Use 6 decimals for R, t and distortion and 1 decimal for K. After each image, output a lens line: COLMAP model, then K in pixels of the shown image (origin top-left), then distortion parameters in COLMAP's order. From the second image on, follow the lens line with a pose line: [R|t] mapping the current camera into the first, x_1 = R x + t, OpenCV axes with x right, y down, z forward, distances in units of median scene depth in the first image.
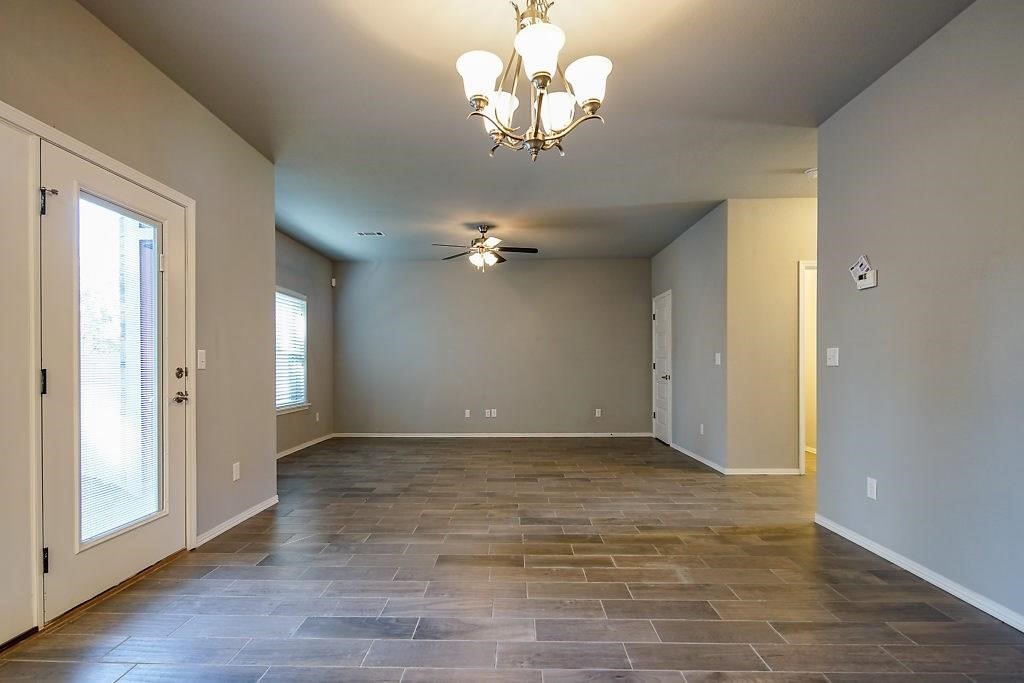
lens RADIAL K [[500.9, 0, 498.1], [0, 500.9, 400.6], [0, 0, 1]] dist [-0.000181, -0.000467]
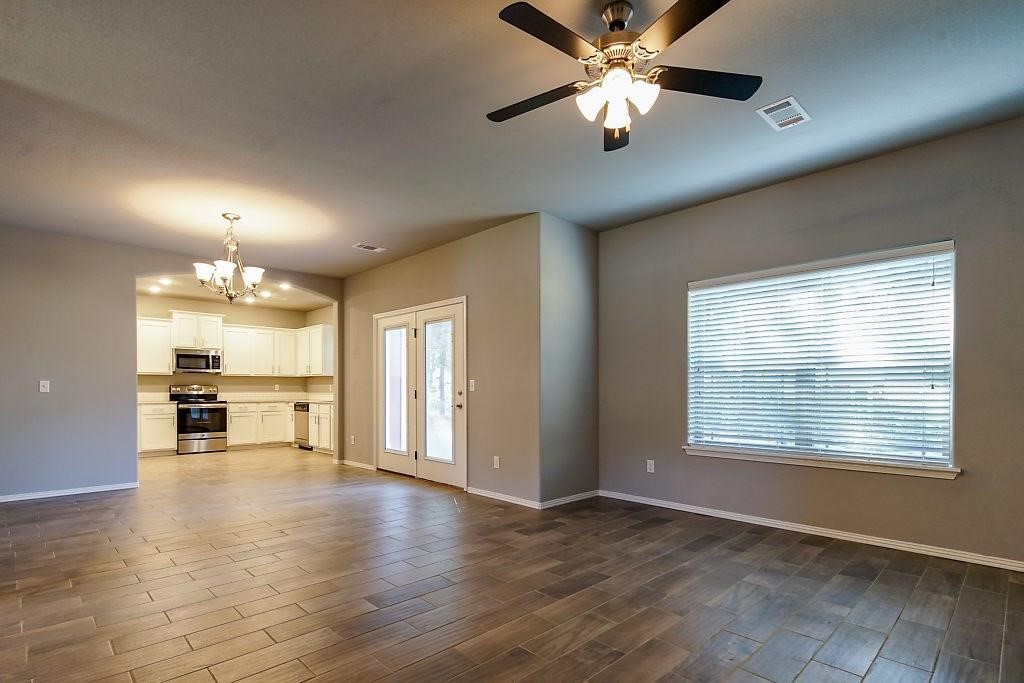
lens RADIAL K [[500.9, 0, 498.1], [0, 500.9, 400.6], [0, 0, 1]] dist [-0.000181, -0.000467]
pose [[-0.708416, 0.019347, -0.705530, 0.543475], [-0.046060, 0.996226, 0.073567, -0.156955], [0.704291, 0.084613, -0.704851, 2.224423]]
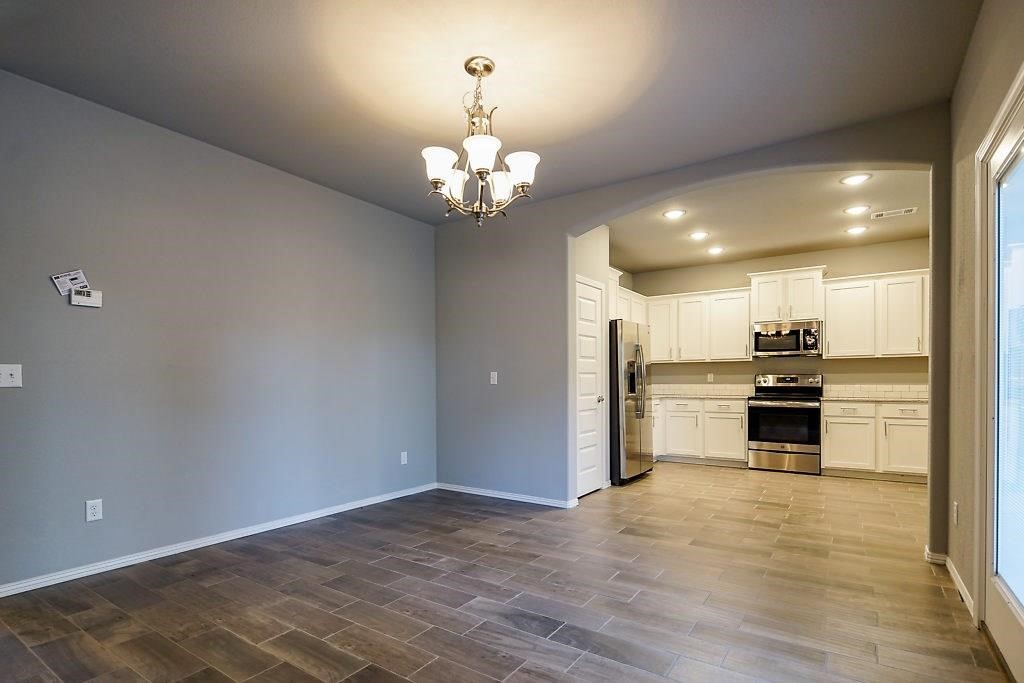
lens RADIAL K [[505.5, 0, 502.3], [0, 505.5, 383.2], [0, 0, 1]] dist [-0.000208, -0.000405]
pose [[-0.837462, 0.005813, 0.546464, -0.437089], [0.045214, 0.997252, 0.058683, -0.087418], [-0.544621, 0.073853, -0.835424, 1.283561]]
